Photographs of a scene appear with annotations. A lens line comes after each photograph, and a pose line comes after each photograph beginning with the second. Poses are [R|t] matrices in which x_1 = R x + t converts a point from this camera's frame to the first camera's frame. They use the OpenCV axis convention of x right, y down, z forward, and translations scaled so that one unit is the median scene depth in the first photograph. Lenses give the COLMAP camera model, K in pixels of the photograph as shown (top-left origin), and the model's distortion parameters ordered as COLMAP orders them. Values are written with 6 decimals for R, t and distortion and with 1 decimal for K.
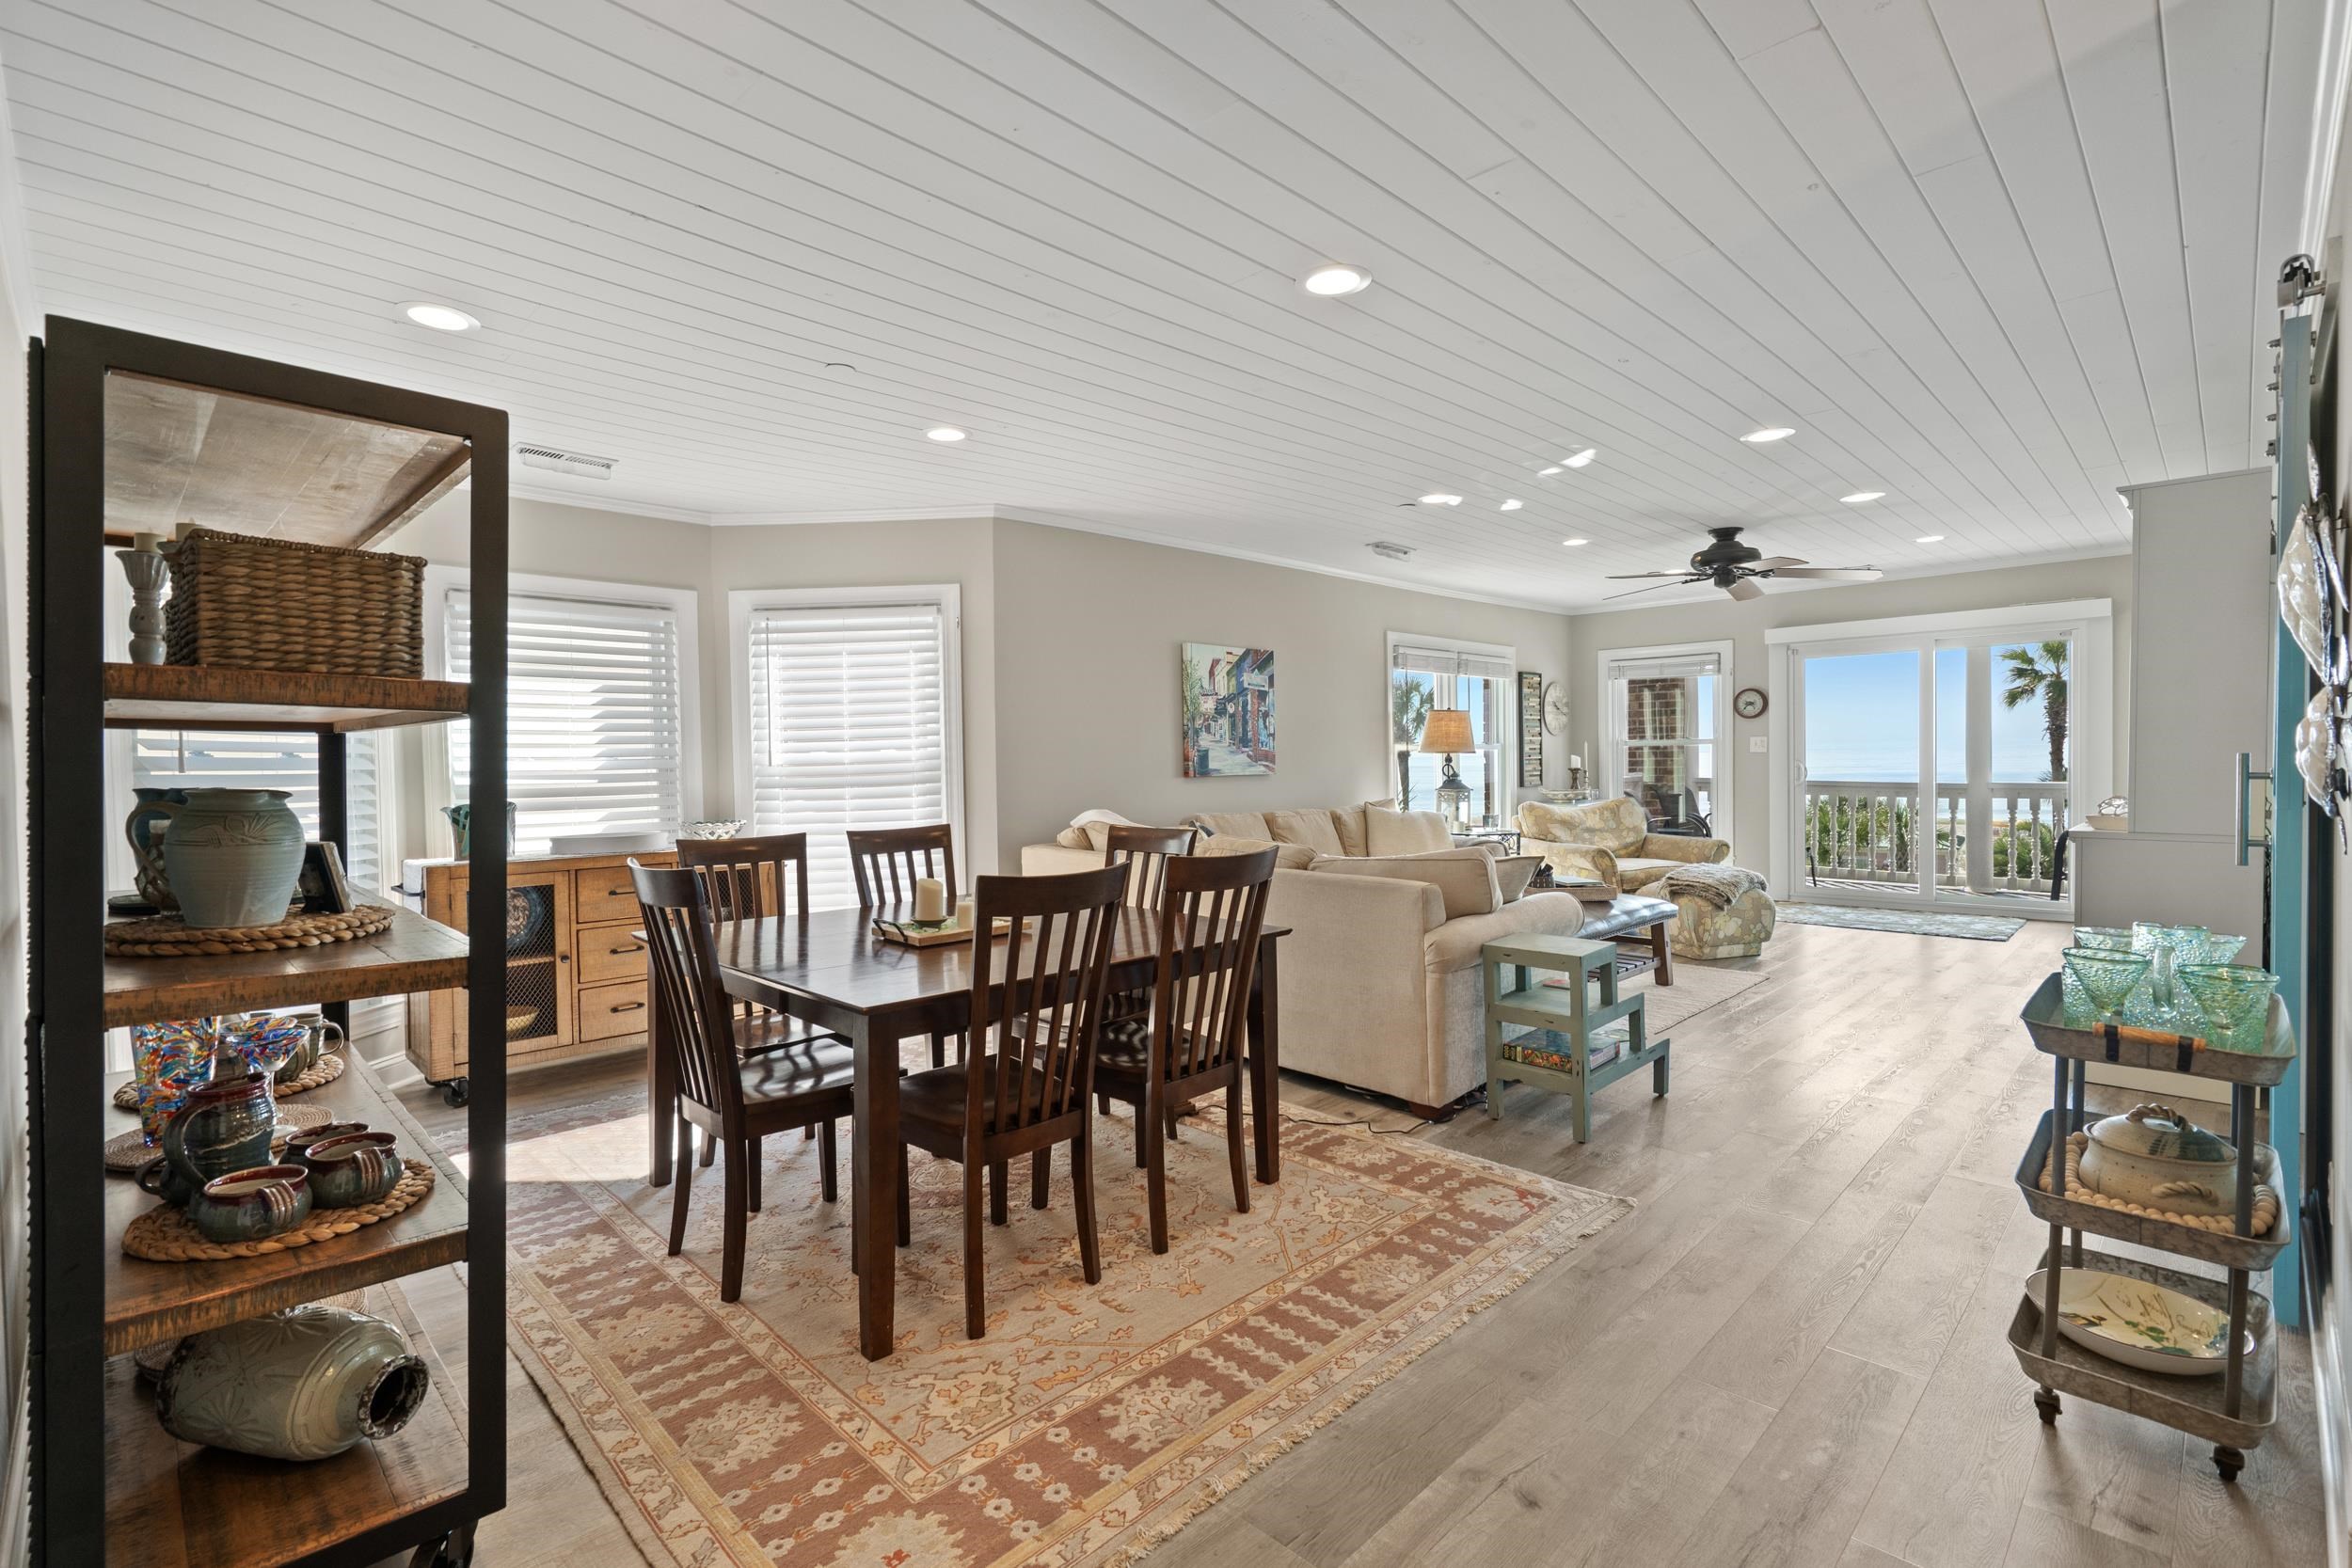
lens RADIAL K [[1076.4, 0, 1172.7], [0, 1076.4, 803.5], [0, 0, 1]] dist [-0.007616, 0.002302]
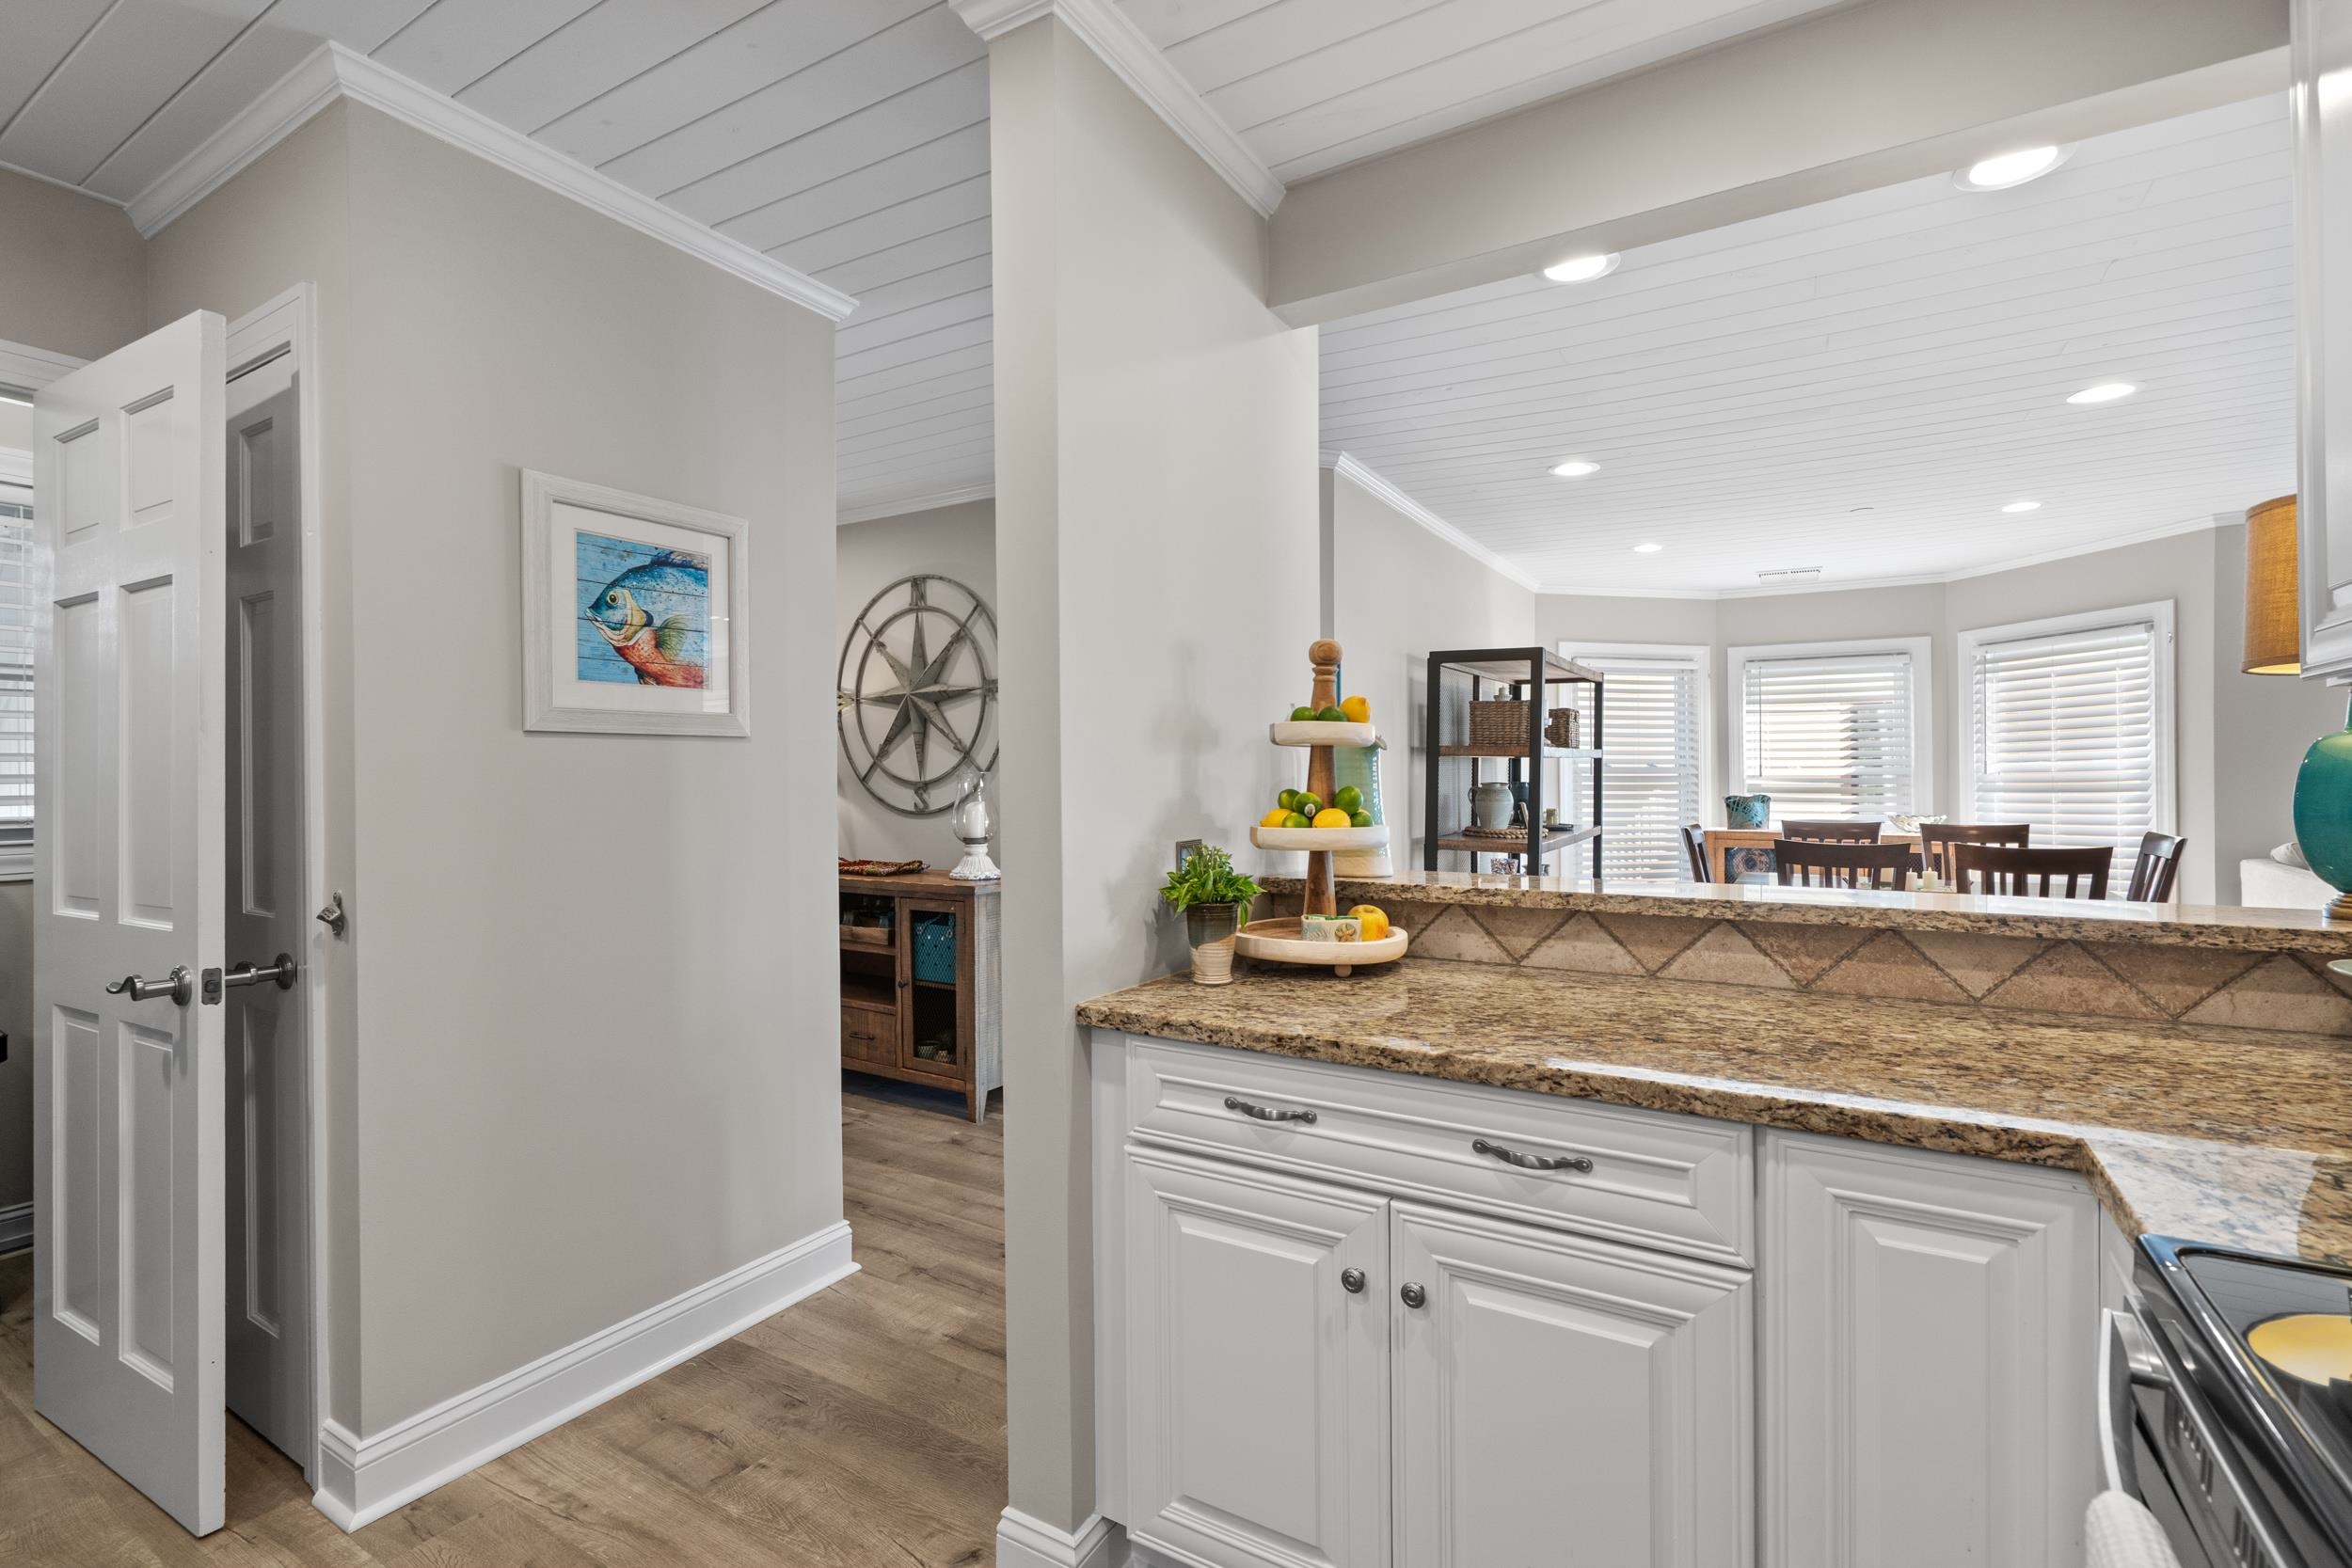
lens RADIAL K [[1076.4, 0, 1166.6], [0, 1076.4, 772.9], [0, 0, 1]] dist [-0.007616, 0.002302]
pose [[0.248220, 0.010522, -0.968646, 0.449309], [-0.034268, 0.999411, 0.002075, -0.005499], [0.968097, 0.032678, 0.248435, -0.148353]]
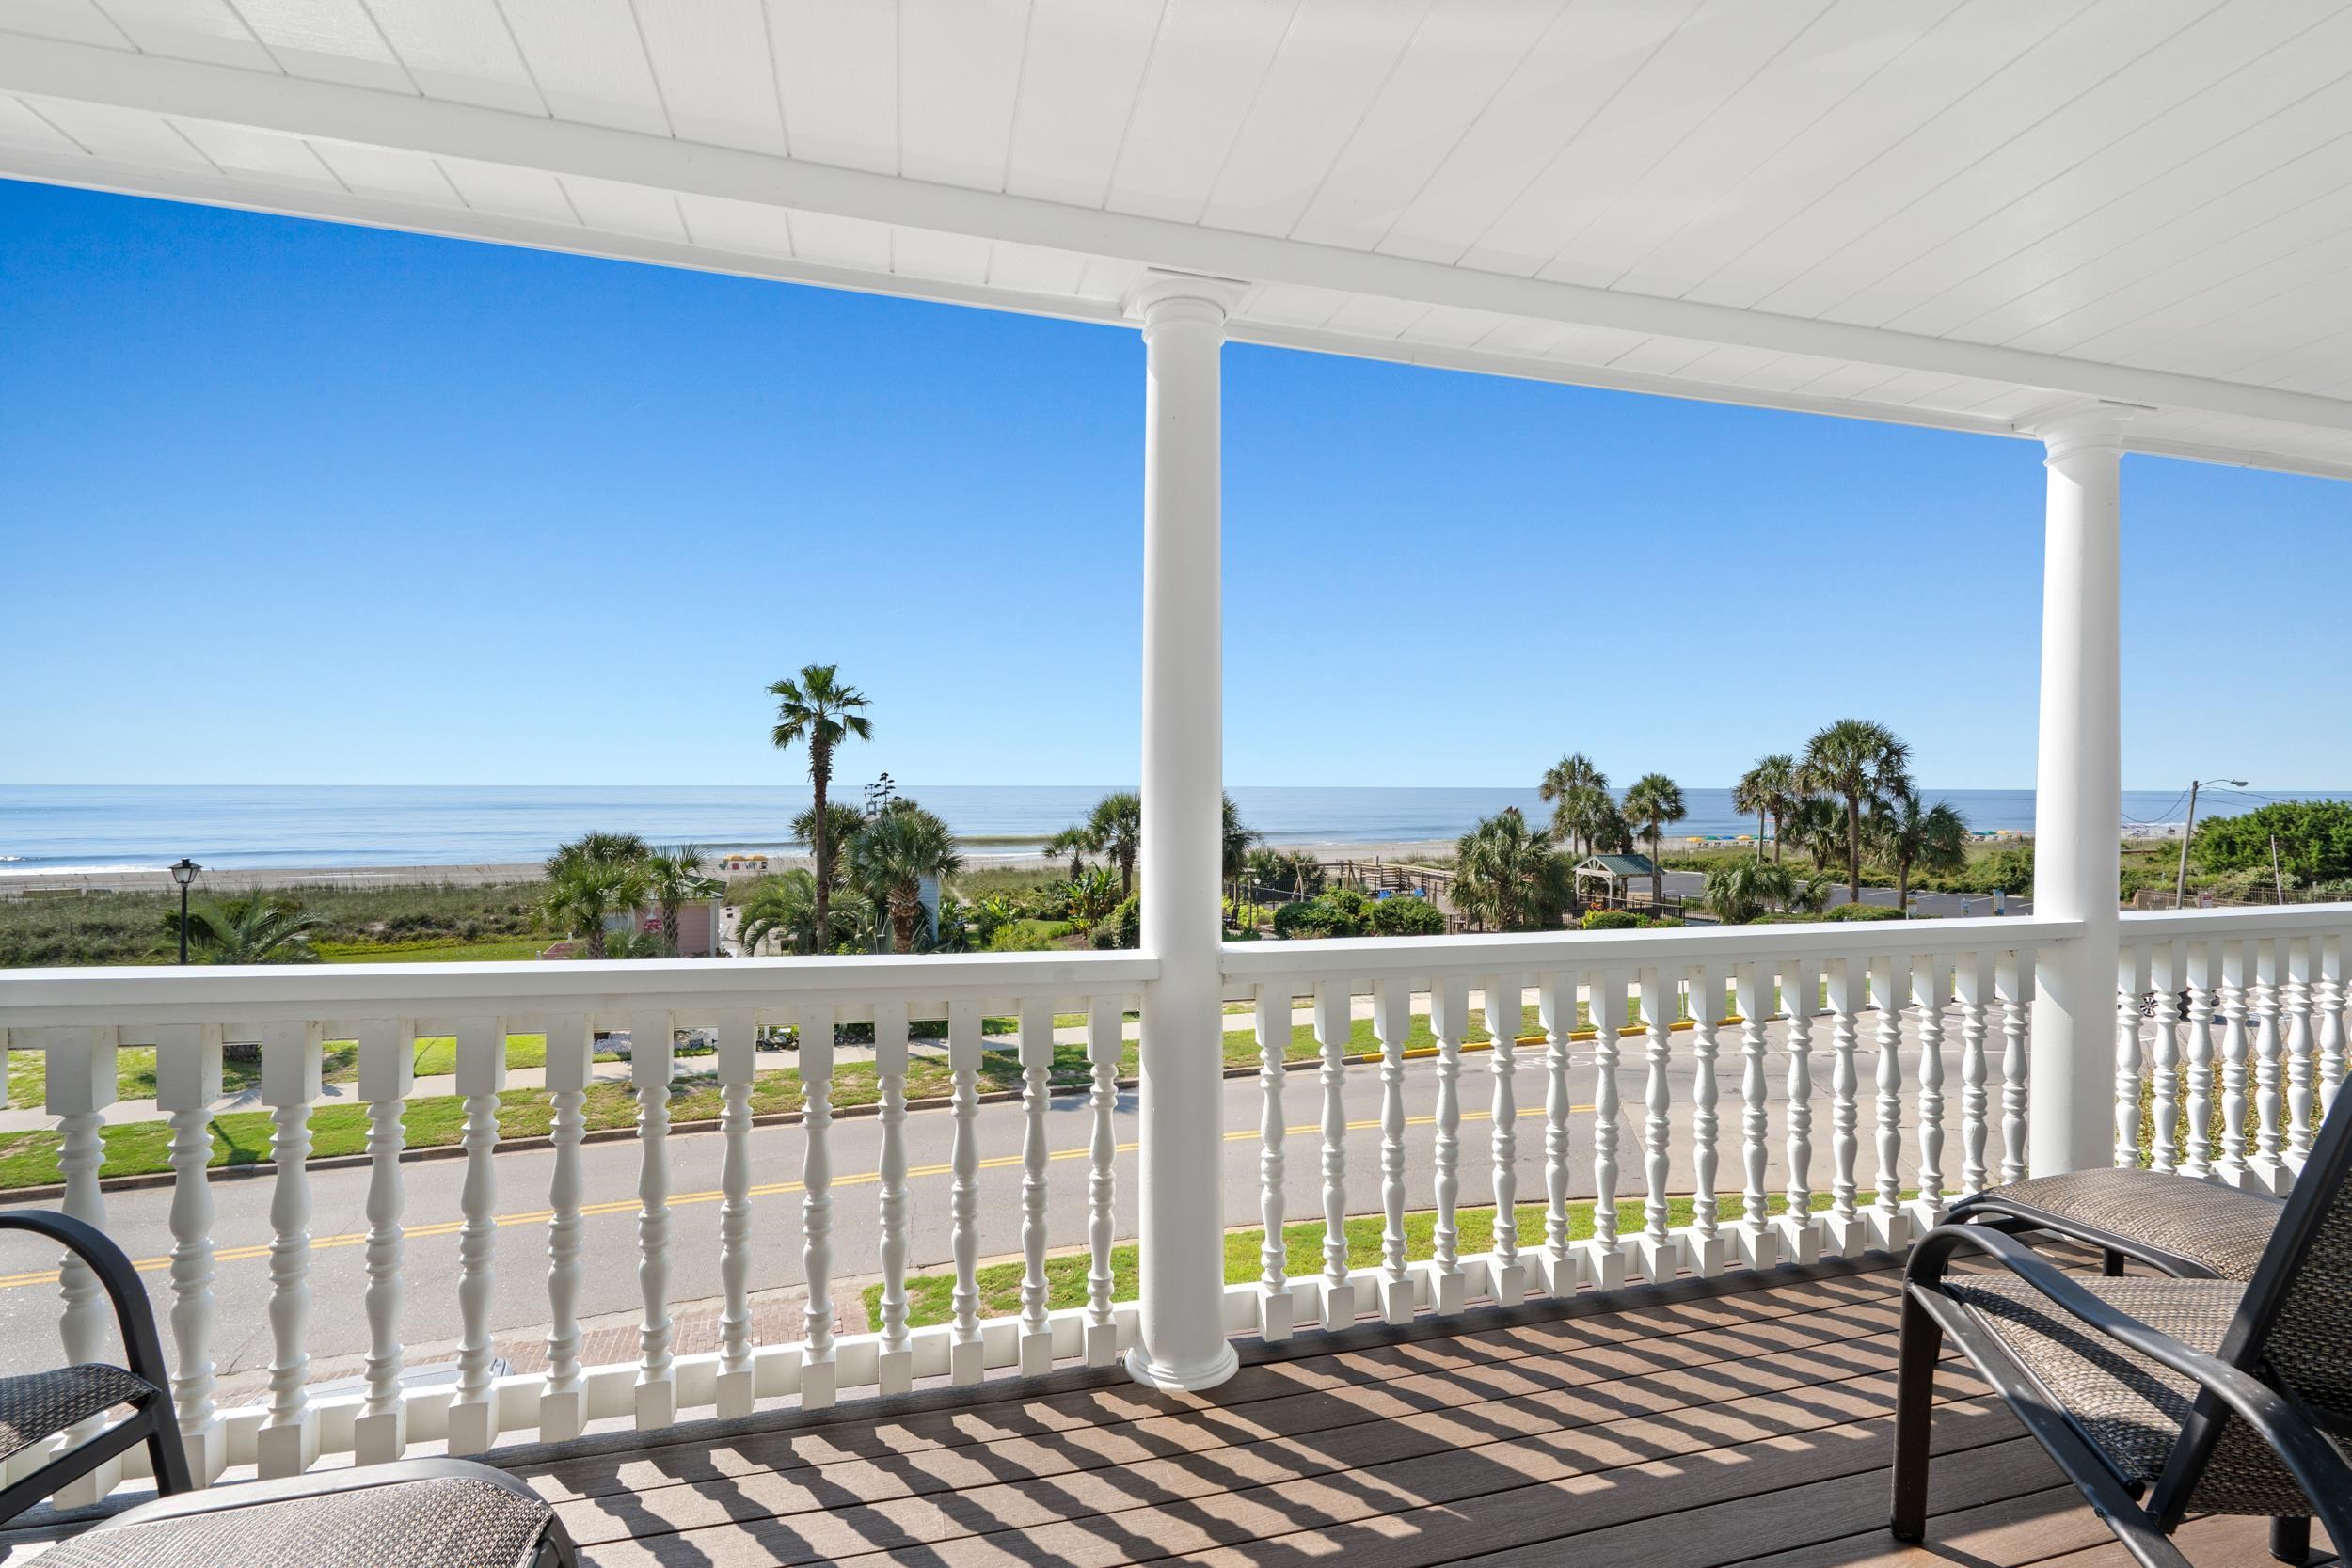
lens RADIAL K [[1076.4, 0, 1218.6], [0, 1076.4, 800.7], [0, 0, 1]] dist [-0.007616, 0.002302]
pose [[0.464414, 0.006311, 0.885596, 0.664775], [0.024974, 0.999484, -0.020220, -0.065114], [-0.885266, 0.031508, 0.464017, 1.154614]]
